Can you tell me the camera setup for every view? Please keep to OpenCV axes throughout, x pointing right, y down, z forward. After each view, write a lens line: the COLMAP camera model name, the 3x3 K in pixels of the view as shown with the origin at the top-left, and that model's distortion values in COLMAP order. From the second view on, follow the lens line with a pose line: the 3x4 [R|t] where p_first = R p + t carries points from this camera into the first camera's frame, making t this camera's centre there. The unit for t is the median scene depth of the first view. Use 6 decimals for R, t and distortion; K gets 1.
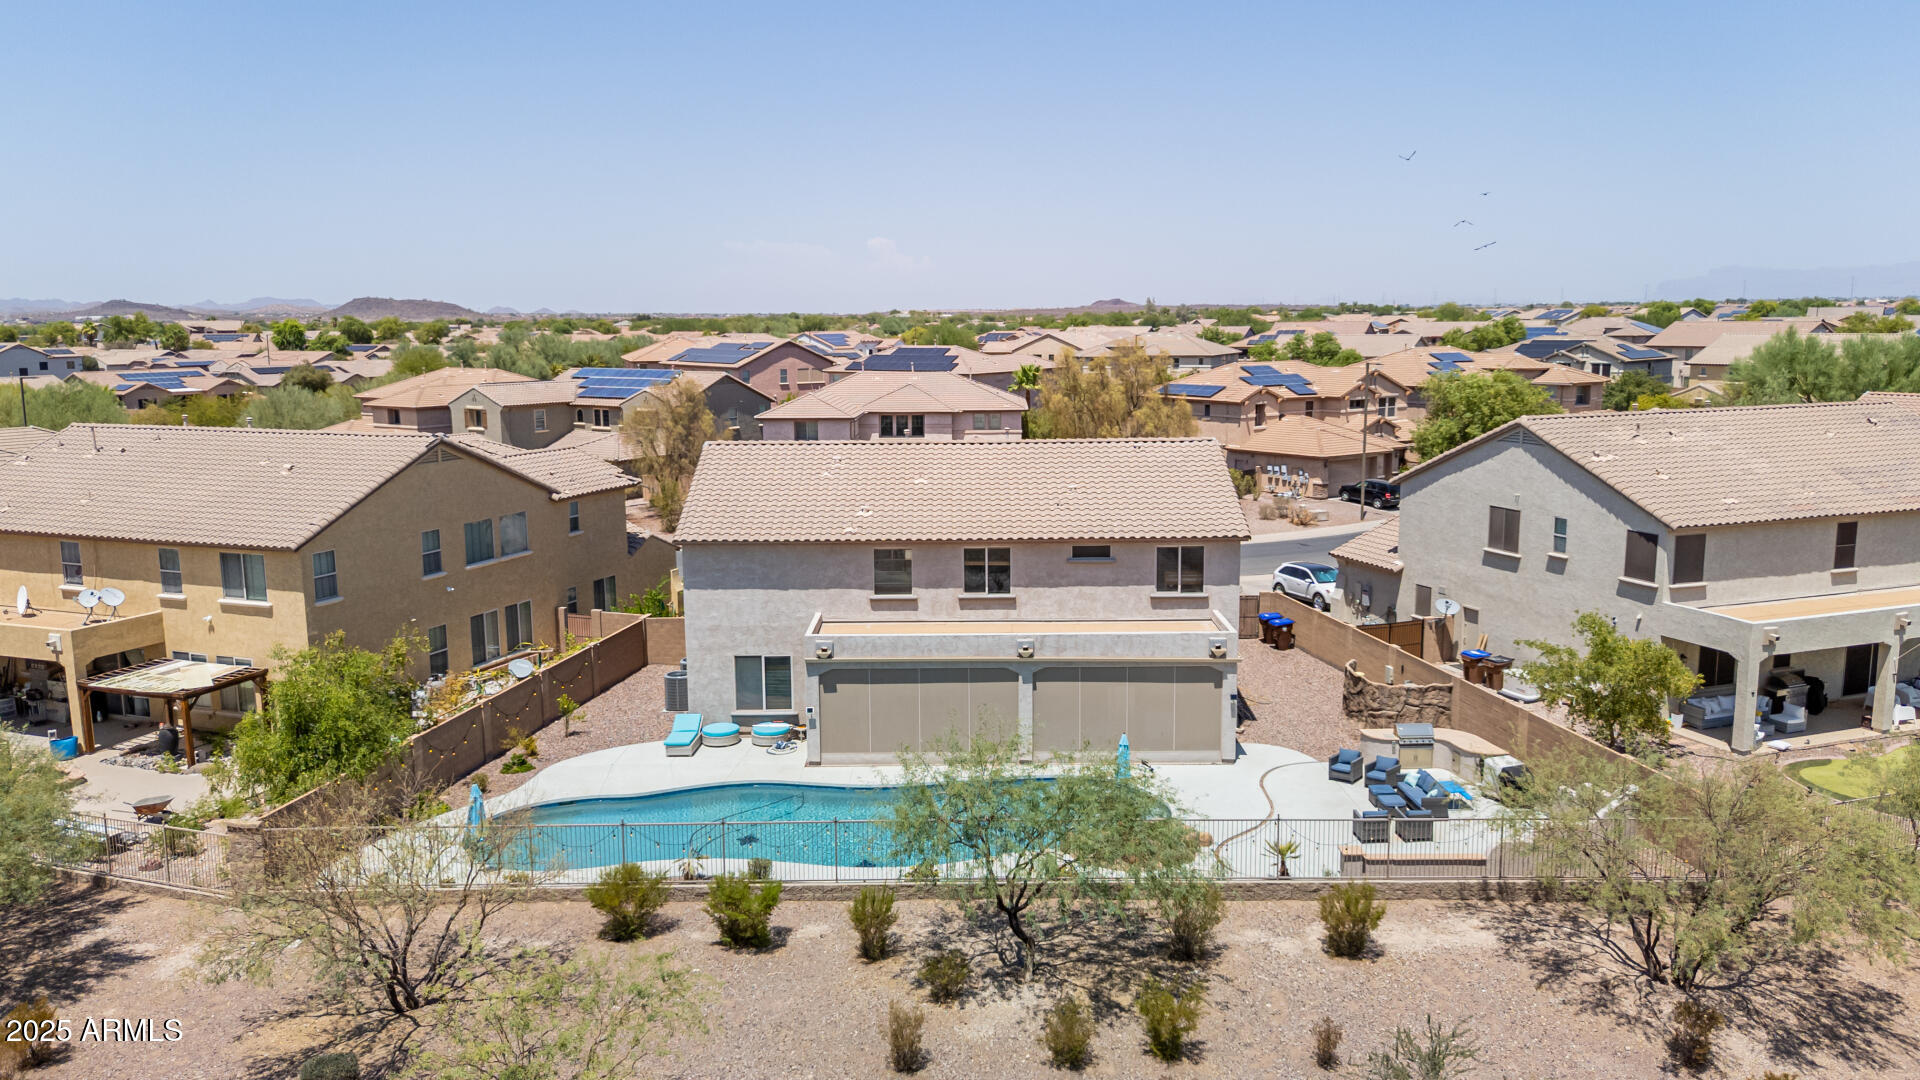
lens RADIAL K [[1416.9, 0, 957.5], [0, 1416.9, 538.6], [0, 0, 1]] dist [0.059295, -0.048165]
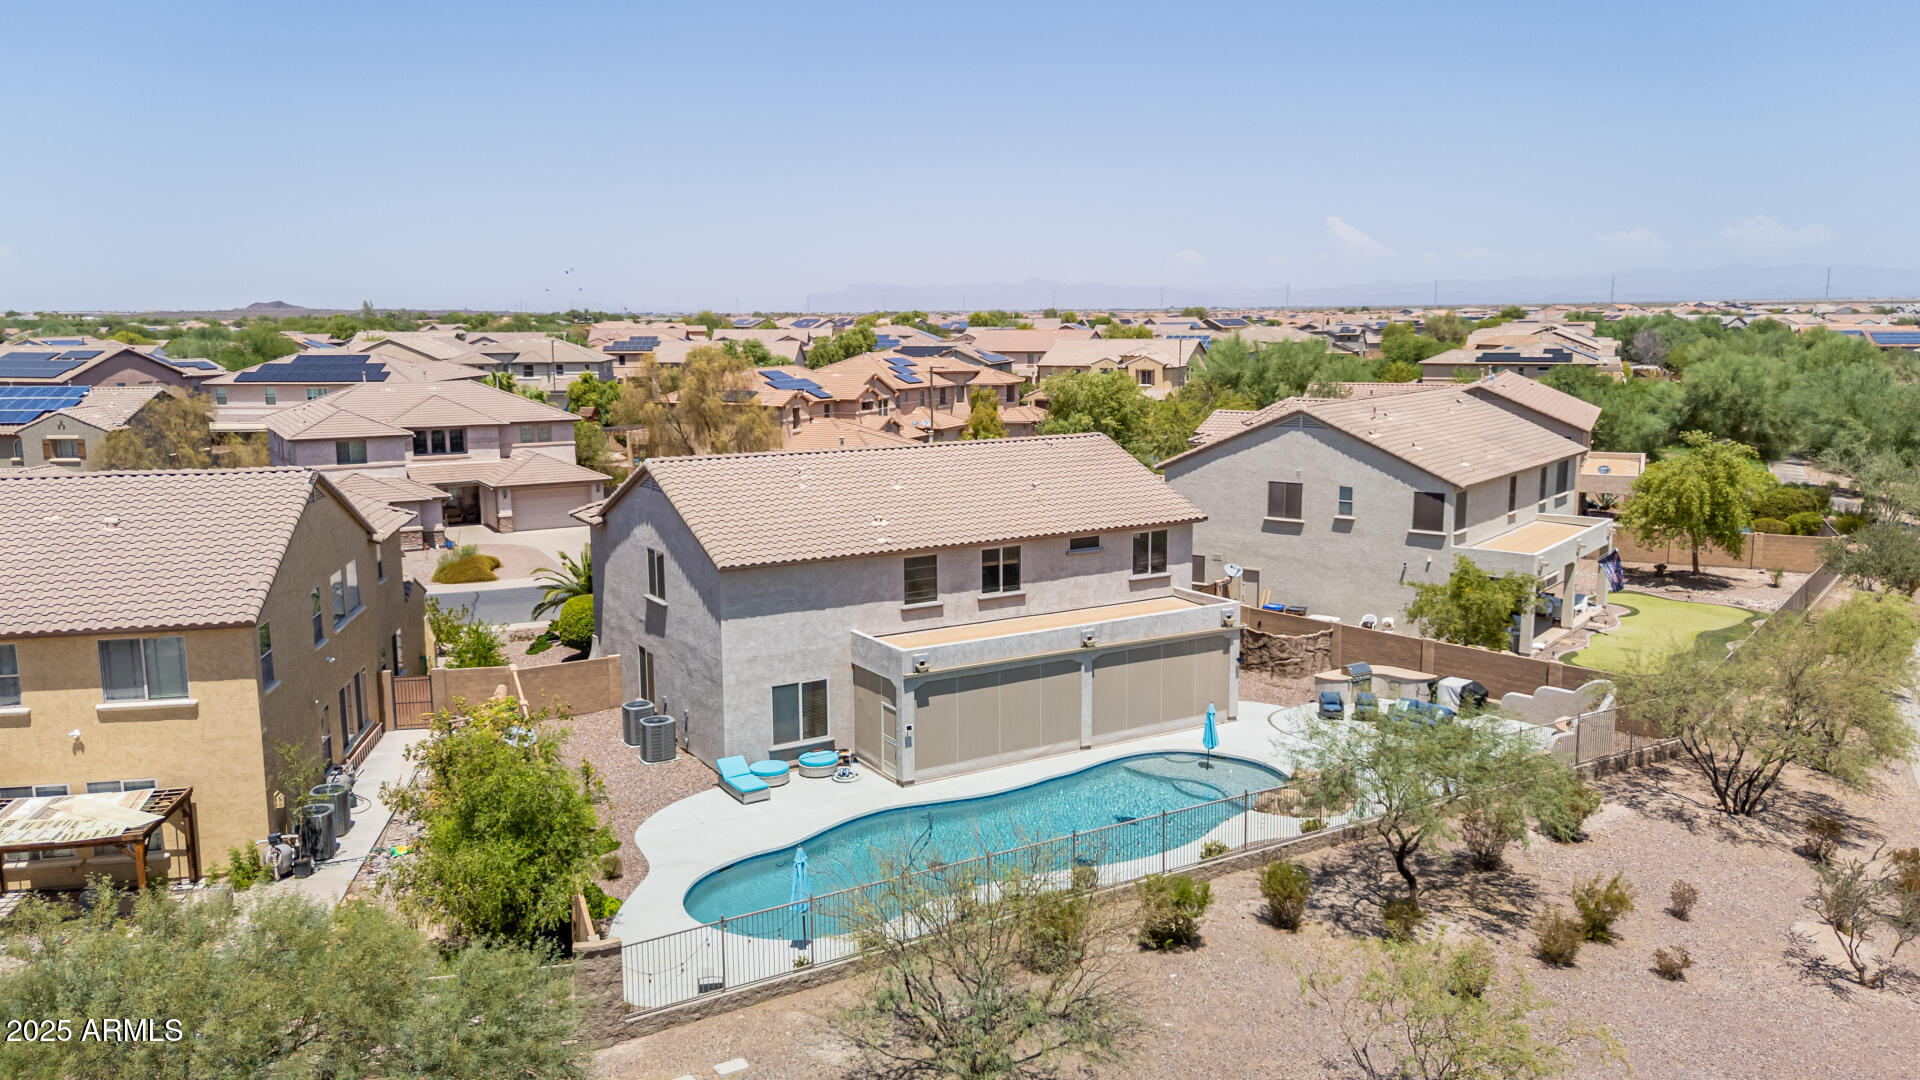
lens RADIAL K [[1416.9, 0, 957.5], [0, 1416.9, 538.6], [0, 0, 1]] dist [0.059295, -0.048165]
pose [[0.850738, -0.078665, 0.519670, -0.531258], [0.080877, 0.996553, 0.018452, -0.021029], [-0.519331, 0.026331, 0.854167, 0.146313]]
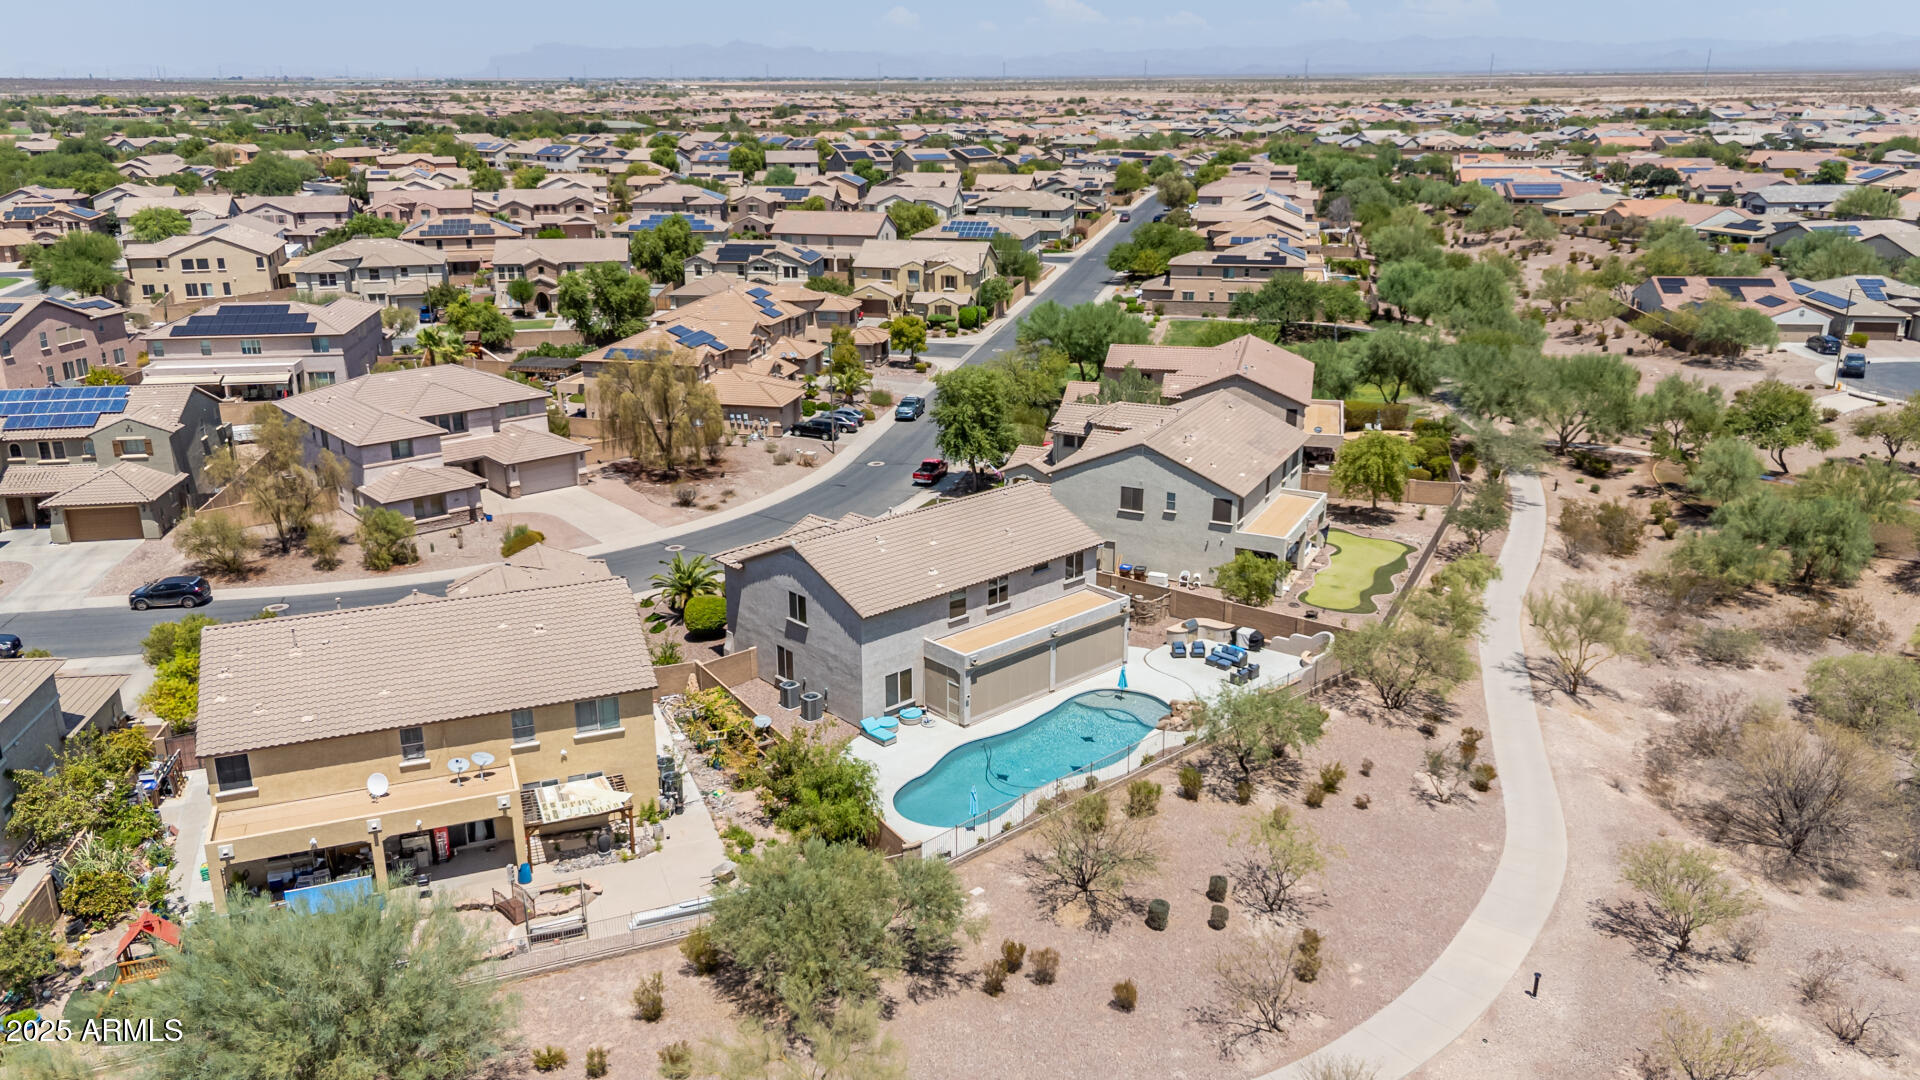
lens RADIAL K [[1414.5, 0, 956.6], [0, 1414.5, 537.0], [0, 0, 1]] dist [0.087006, -0.101601]
pose [[0.732028, -0.200706, 0.651039, -1.122030], [0.102233, 0.977161, 0.186293, -0.366537], [-0.673560, -0.069814, 0.735828, -0.229237]]
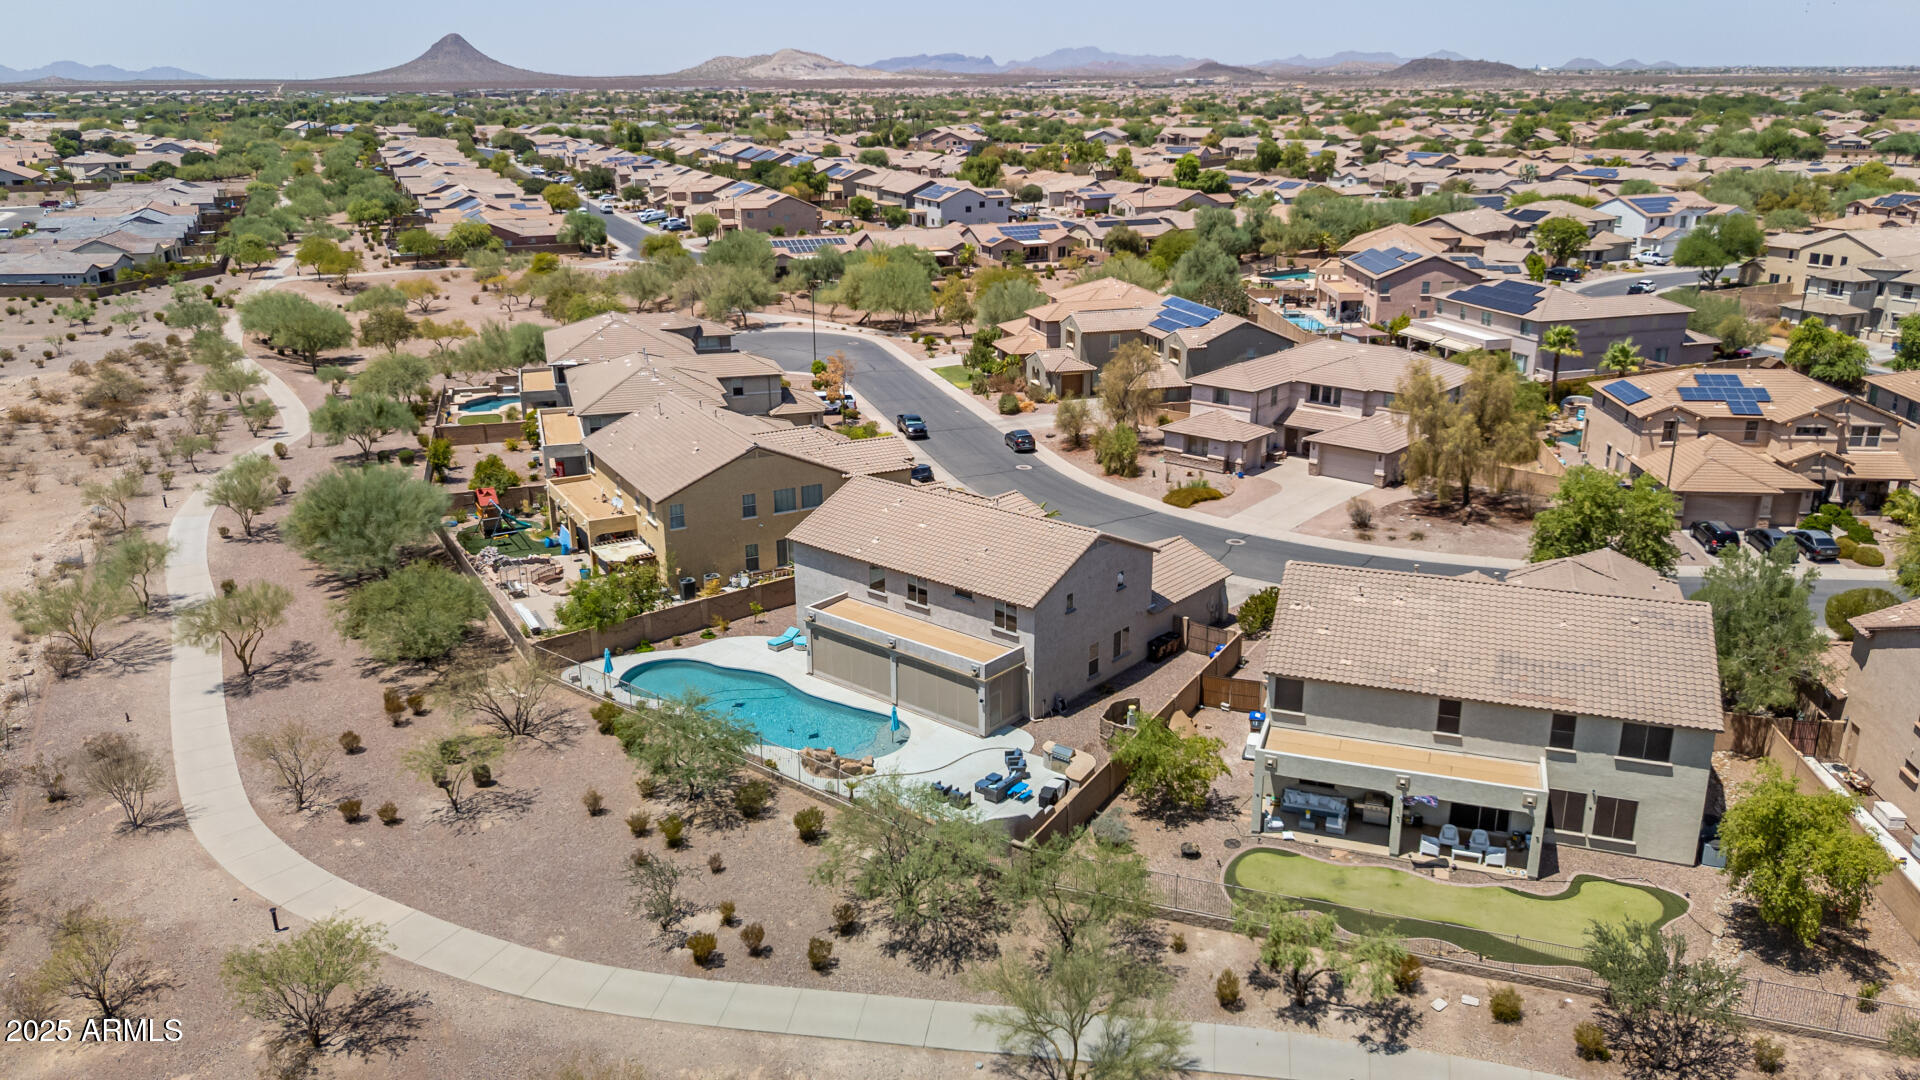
lens RADIAL K [[1414.5, 0, 956.6], [0, 1414.5, 537.0], [0, 0, 1]] dist [0.087006, -0.101601]
pose [[0.765394, 0.203253, -0.610623, 1.081211], [-0.102174, 0.975161, 0.196523, -0.378839], [0.635400, -0.088028, 0.767149, -0.270412]]
